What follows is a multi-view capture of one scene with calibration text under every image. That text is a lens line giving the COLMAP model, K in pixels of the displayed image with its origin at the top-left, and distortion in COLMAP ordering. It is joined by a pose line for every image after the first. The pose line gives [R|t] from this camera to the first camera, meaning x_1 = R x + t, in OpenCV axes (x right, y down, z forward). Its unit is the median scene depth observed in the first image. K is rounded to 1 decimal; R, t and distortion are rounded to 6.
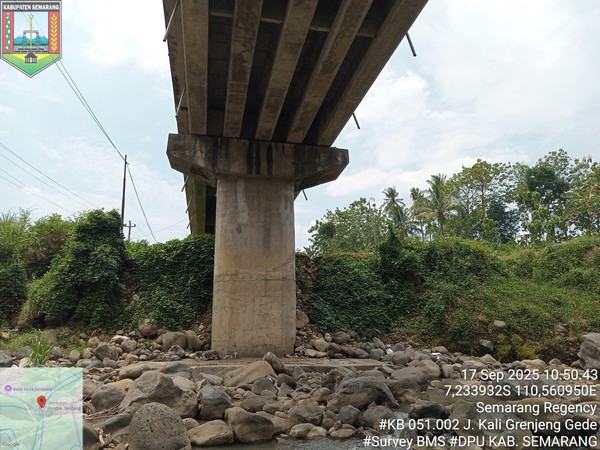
lens RADIAL K [[446.7, 0, 302.4], [0, 446.7, 227.5], [0, 0, 1]] dist [0.068022, -0.137138]
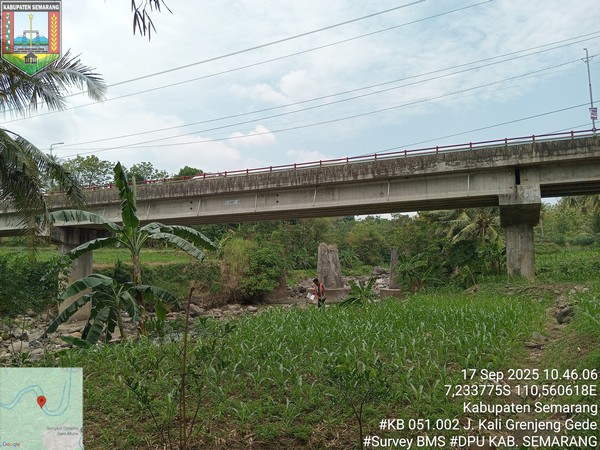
lens RADIAL K [[446.7, 0, 302.4], [0, 446.7, 227.5], [0, 0, 1]] dist [0.068022, -0.137138]
pose [[0.575711, 0.067771, 0.814840, -1.342448], [-0.187628, 0.980916, 0.050981, -0.532947], [-0.795835, -0.182237, 0.577440, -1.225705]]
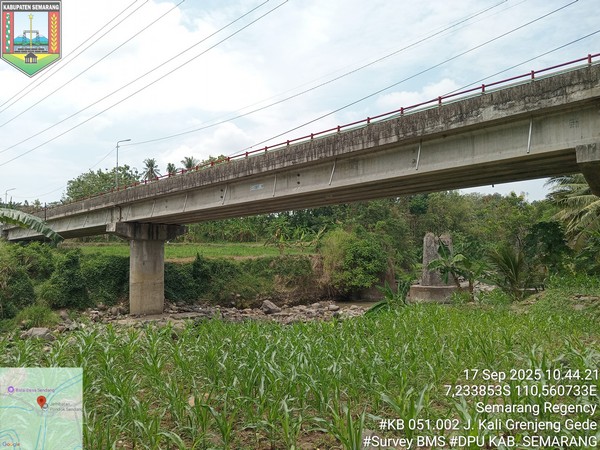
lens RADIAL K [[446.7, 0, 302.4], [0, 446.7, 227.5], [0, 0, 1]] dist [0.068022, -0.137138]
pose [[0.822242, 0.035017, 0.568060, -0.782195], [-0.126694, 0.984323, 0.122708, -0.561391], [-0.554857, -0.172866, 0.813788, -1.323843]]
